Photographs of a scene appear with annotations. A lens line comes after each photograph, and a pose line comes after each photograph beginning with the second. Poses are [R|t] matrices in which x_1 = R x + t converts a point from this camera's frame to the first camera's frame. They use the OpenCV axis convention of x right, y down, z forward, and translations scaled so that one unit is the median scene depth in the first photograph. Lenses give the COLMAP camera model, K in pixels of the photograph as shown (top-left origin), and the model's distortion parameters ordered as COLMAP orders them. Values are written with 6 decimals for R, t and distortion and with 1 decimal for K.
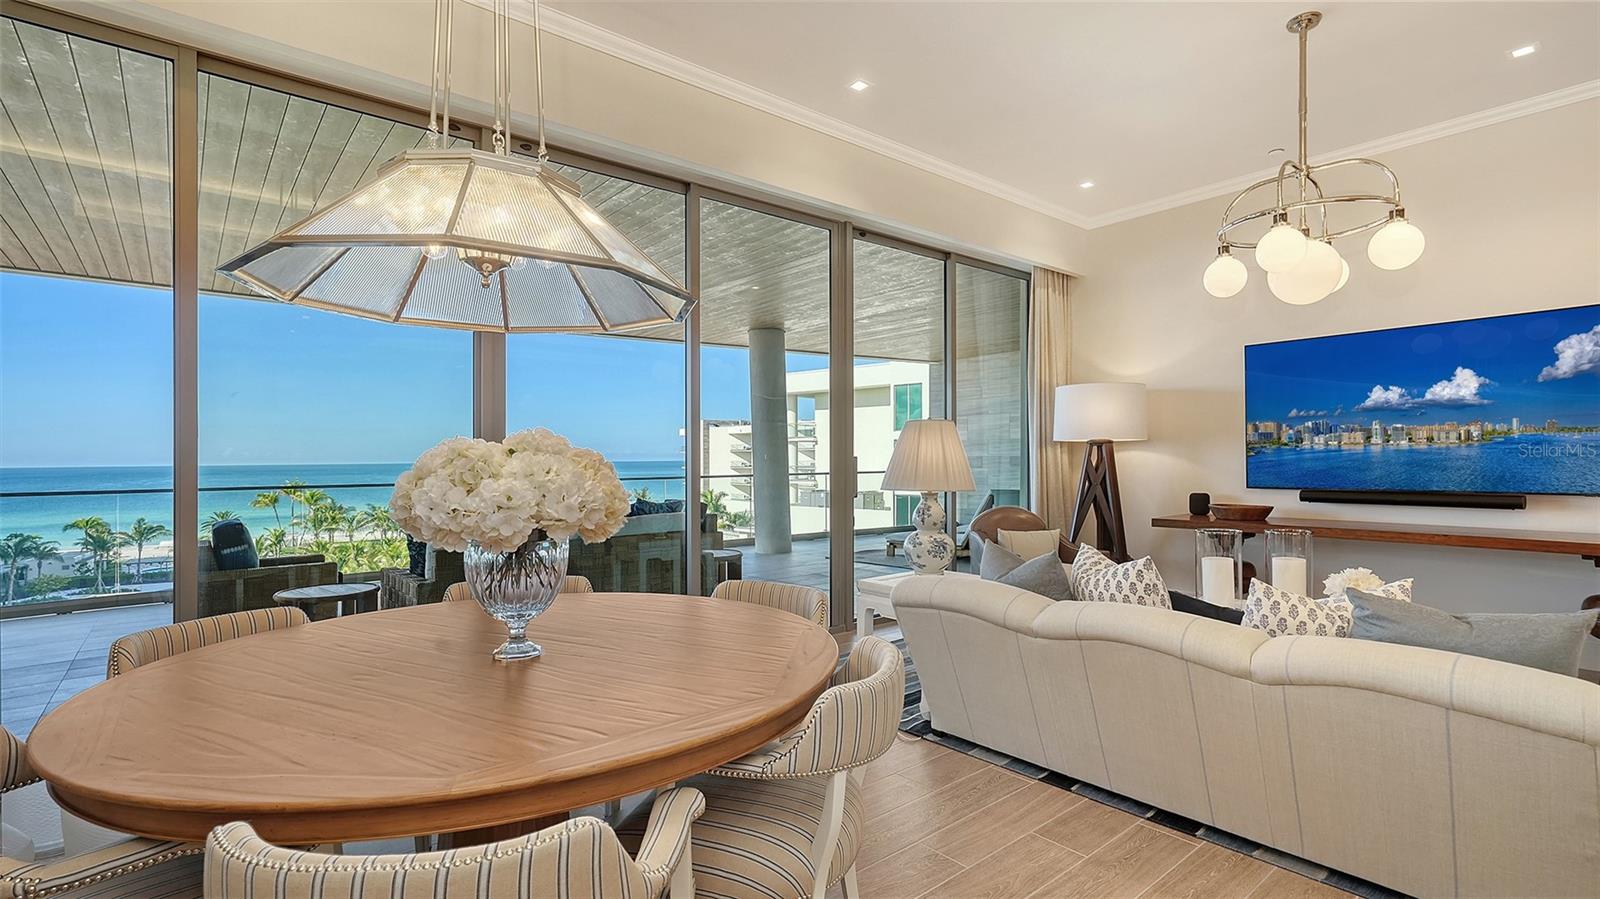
lens RADIAL K [[735.2, 0, 791.5], [0, 735.2, 457.7], [0, 0, 1]] dist [0.007181, 0.000660]
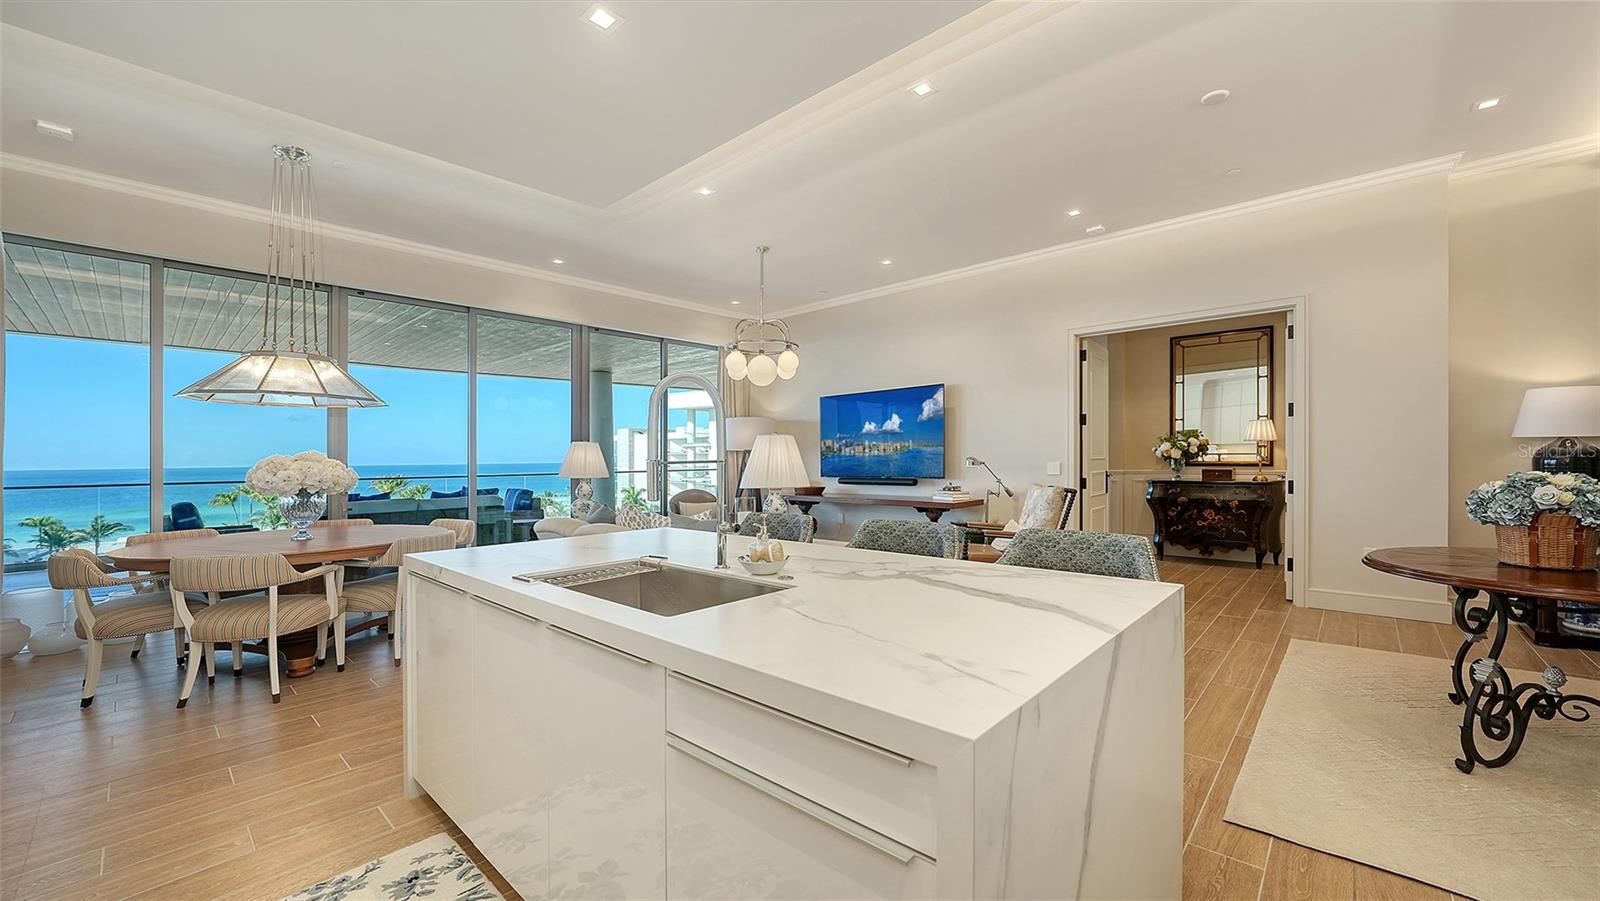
lens RADIAL K [[609.8, 0, 799.6], [0, 609.8, 453.6], [0, 0, 1]] dist [-0.013472, 0.001418]
pose [[0.989840, -0.001835, 0.142177, 0.373302], [0.003105, 0.999957, -0.008710, -0.002594], [-0.142154, 0.009063, 0.989803, -0.478304]]
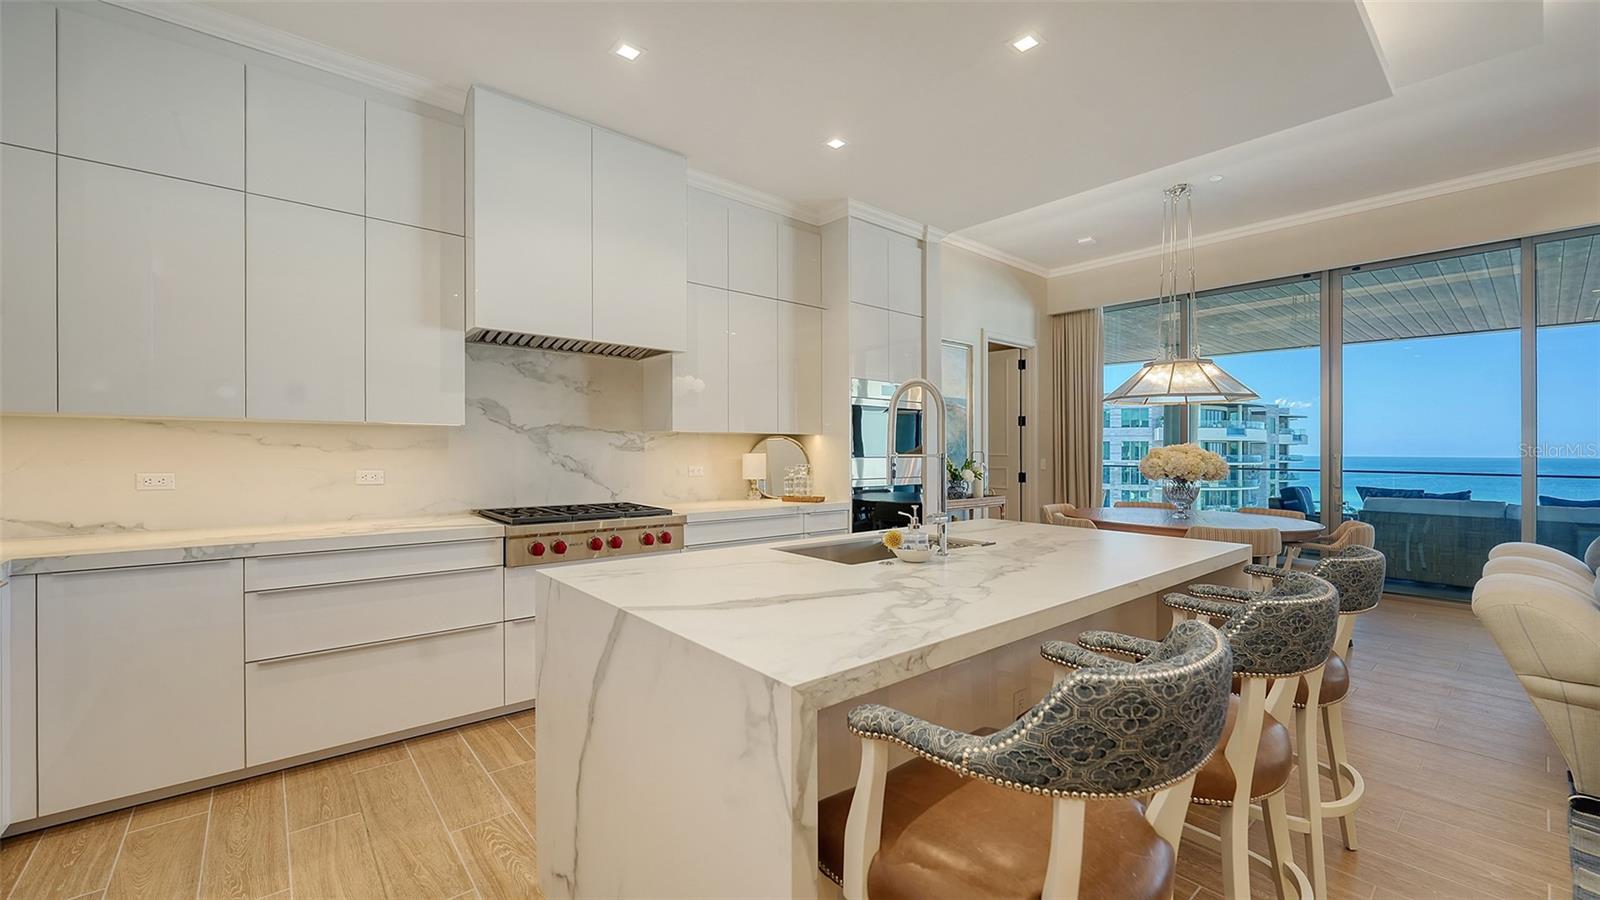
lens RADIAL K [[644.5, 0, 809.5], [0, 644.5, 442.3], [0, 0, 1]] dist [-0.007878, 0.000652]
pose [[0.020580, -0.002850, -0.999784, 0.793810], [-0.007530, 0.999967, -0.003006, -0.008076], [0.999760, 0.007590, 0.020558, -0.201090]]
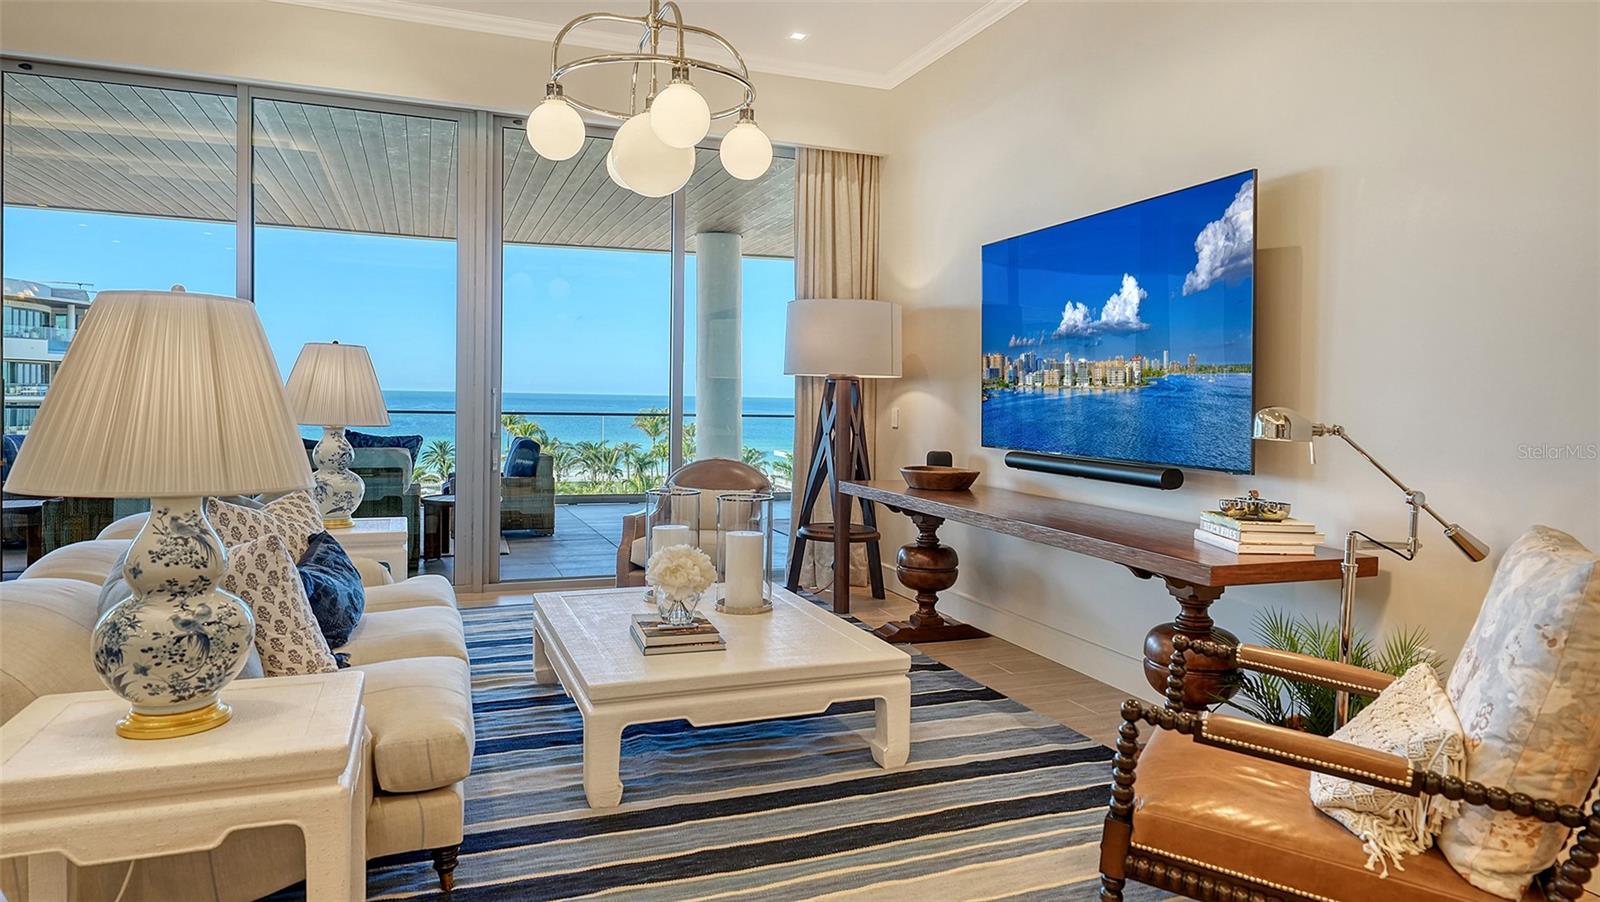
lens RADIAL K [[966.4, 0, 801.1], [0, 966.4, 410.1], [0, 0, 1]] dist [0.015186, -0.006854]
pose [[0.946728, 0.031910, -0.320450, 0.788626], [-0.027558, 0.999456, 0.018107, -0.005994], [0.320854, -0.008311, 0.947092, 0.062358]]
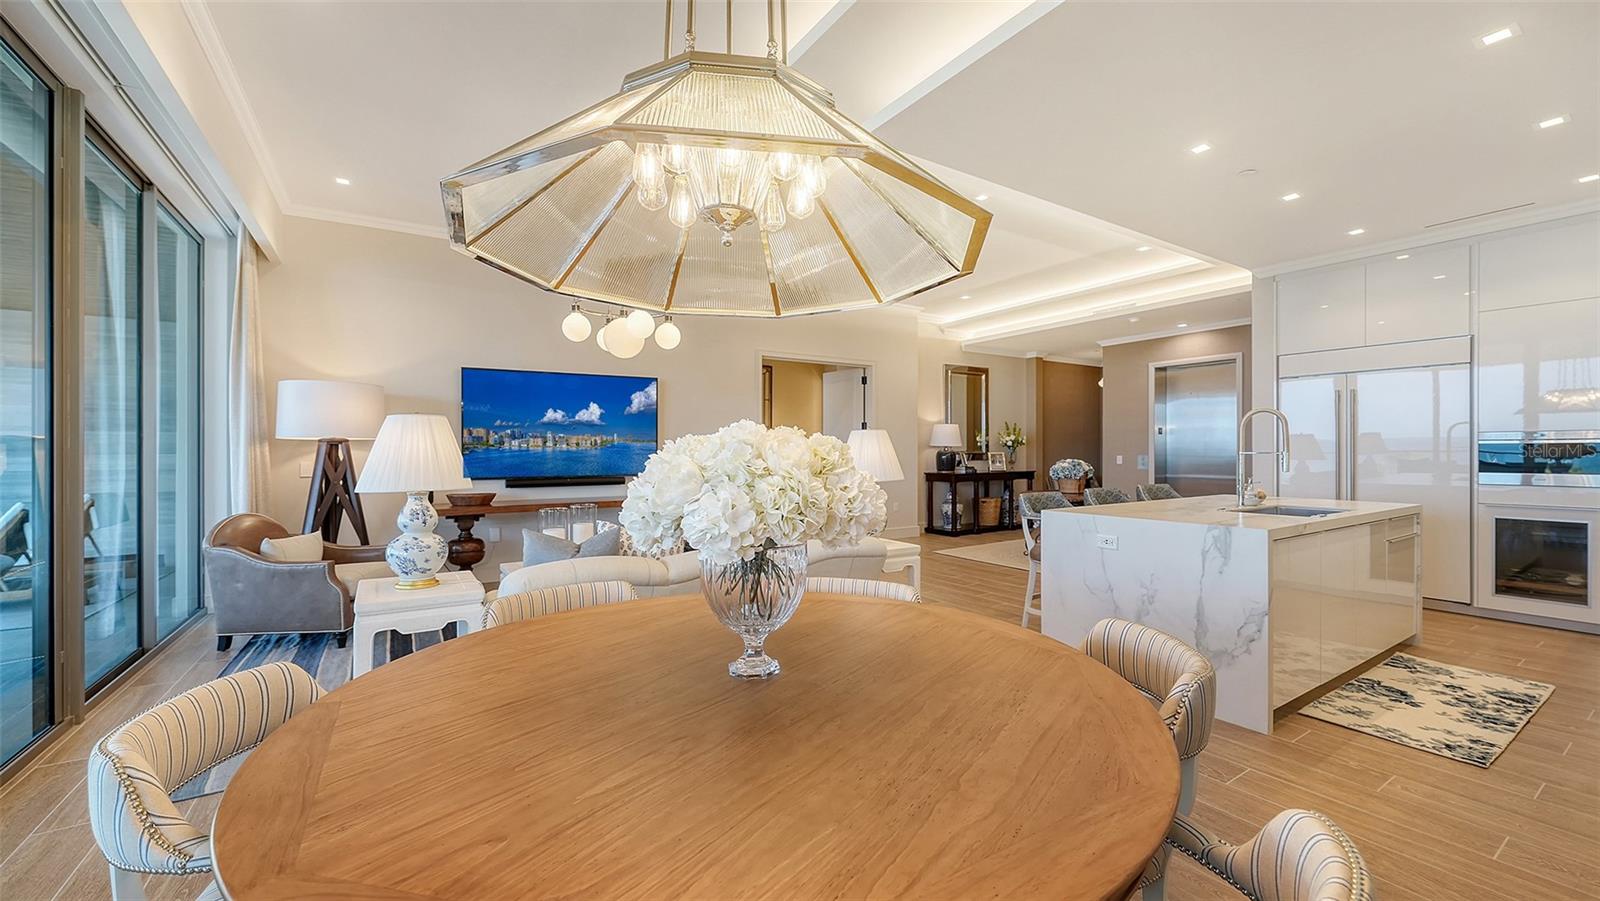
lens RADIAL K [[644.5, 0, 797.6], [0, 644.5, 454.9], [0, 0, 1]] dist [-0.007878, 0.000652]
pose [[0.115345, 0.003234, 0.993320, -0.425879], [0.001907, 0.999992, -0.003477, 0.003280], [-0.993324, 0.002295, 0.115338, 0.320423]]
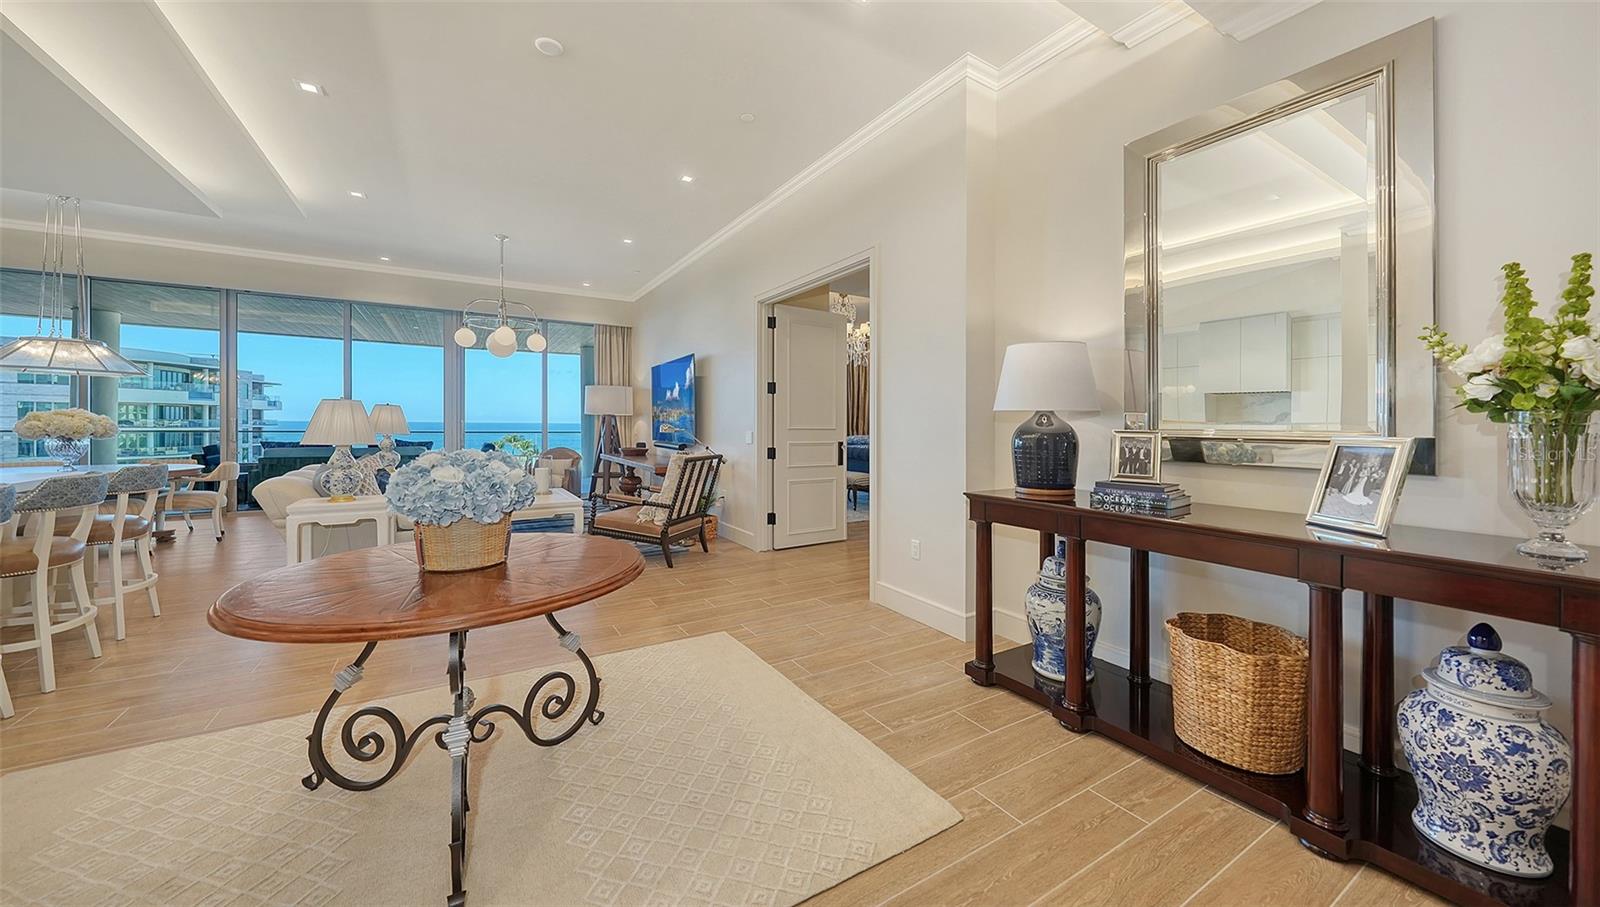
lens RADIAL K [[550.5, 0, 808.4], [0, 550.5, 424.6], [0, 0, 1]] dist [-0.006764, -0.000069]
pose [[0.991424, 0.018744, -0.129337, 1.275071], [-0.018518, 0.999824, 0.002947, -0.011822], [0.129369, -0.000527, 0.991596, -0.413541]]
